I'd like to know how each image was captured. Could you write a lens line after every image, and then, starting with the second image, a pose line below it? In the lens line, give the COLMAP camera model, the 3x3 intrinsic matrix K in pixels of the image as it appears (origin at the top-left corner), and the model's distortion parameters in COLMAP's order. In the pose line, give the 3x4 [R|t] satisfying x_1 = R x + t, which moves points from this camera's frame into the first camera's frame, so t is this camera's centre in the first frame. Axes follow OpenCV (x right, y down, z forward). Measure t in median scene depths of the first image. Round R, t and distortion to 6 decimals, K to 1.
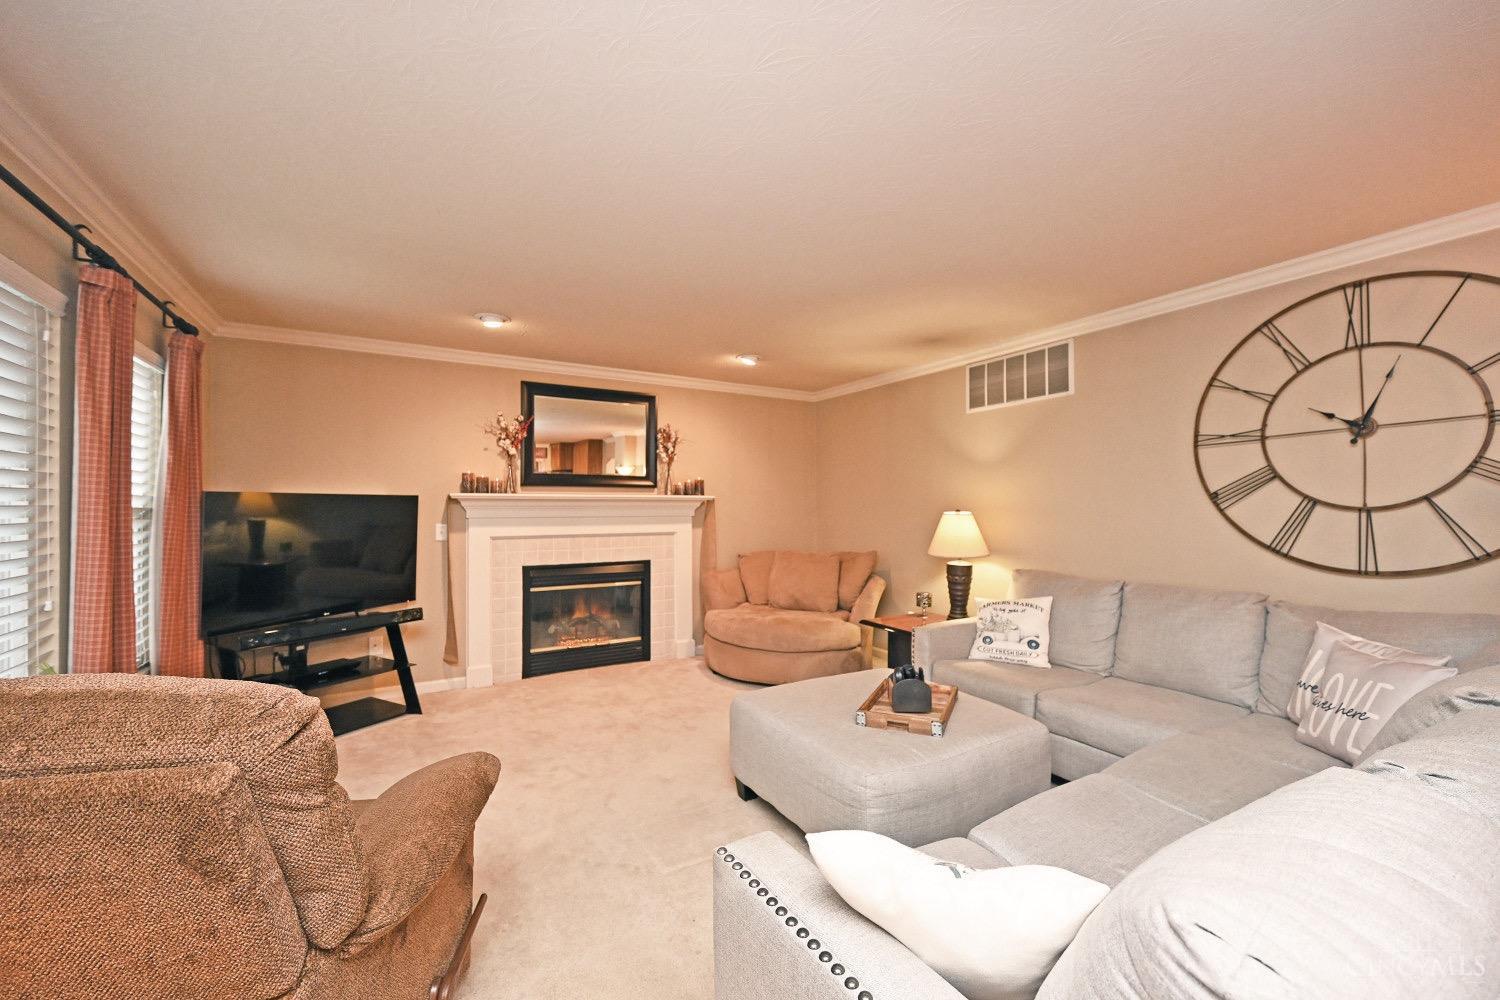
lens RADIAL K [[596.2, 0, 755.9], [0, 596.2, 503.8], [0, 0, 1]] dist [-0.000644, 0.000294]
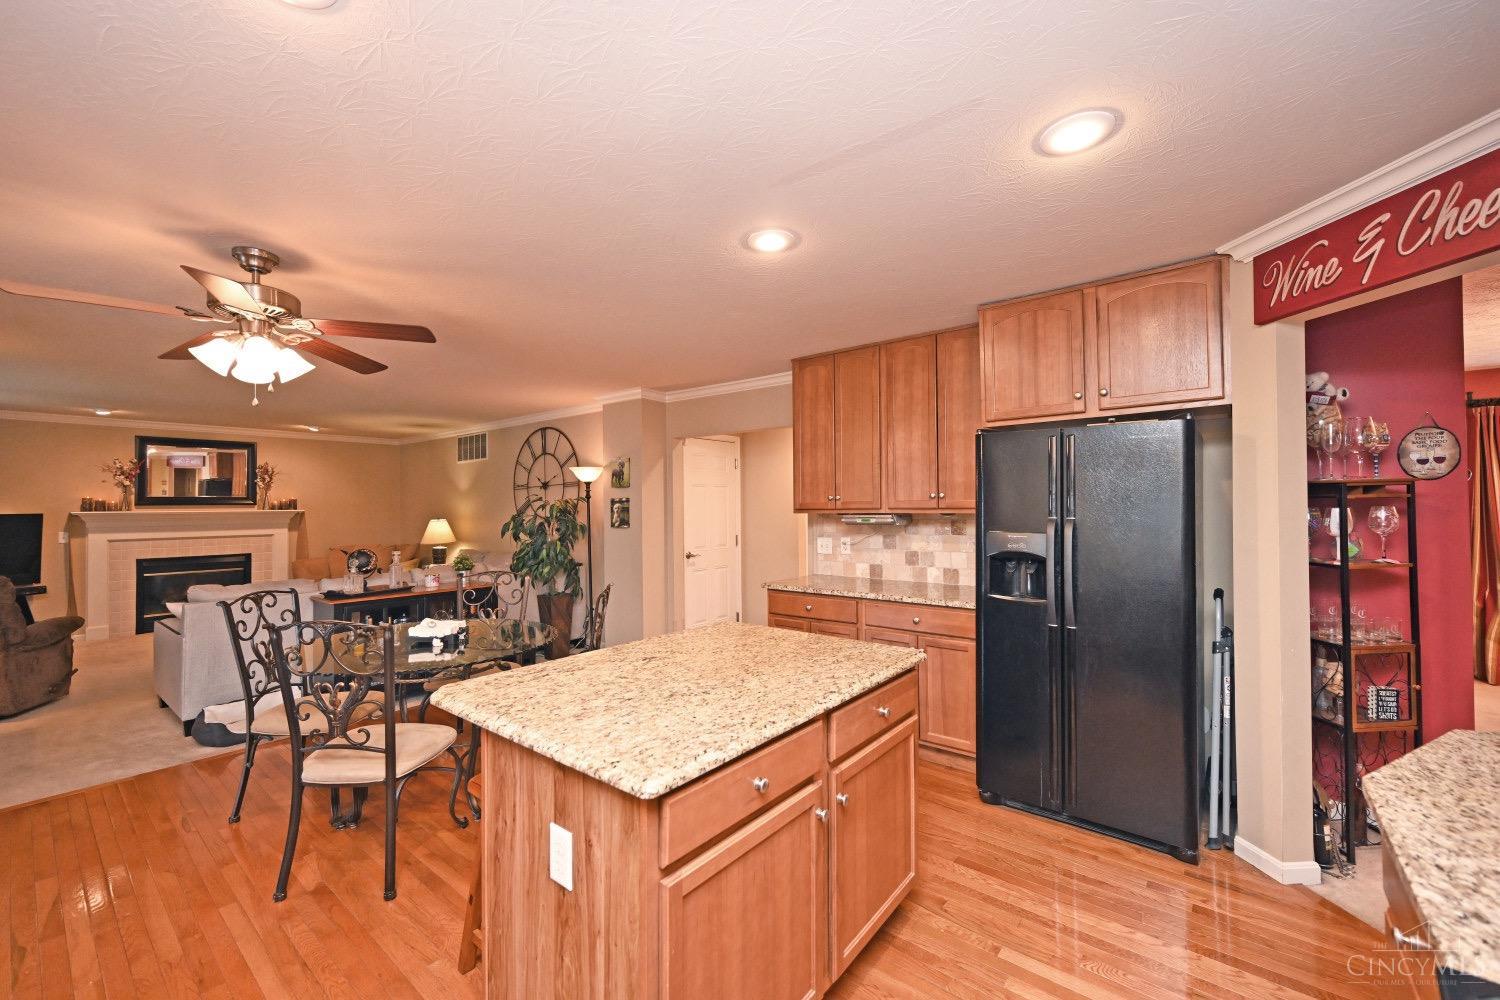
lens RADIAL K [[596.2, 0, 742.0], [0, 596.2, 498.5], [0, 0, 1]] dist [-0.000644, 0.000294]
pose [[0.936628, -0.003555, 0.350307, 0.519263], [0.006486, 0.999953, -0.007192, -0.028299], [-0.350265, 0.009008, 0.936607, -0.953607]]
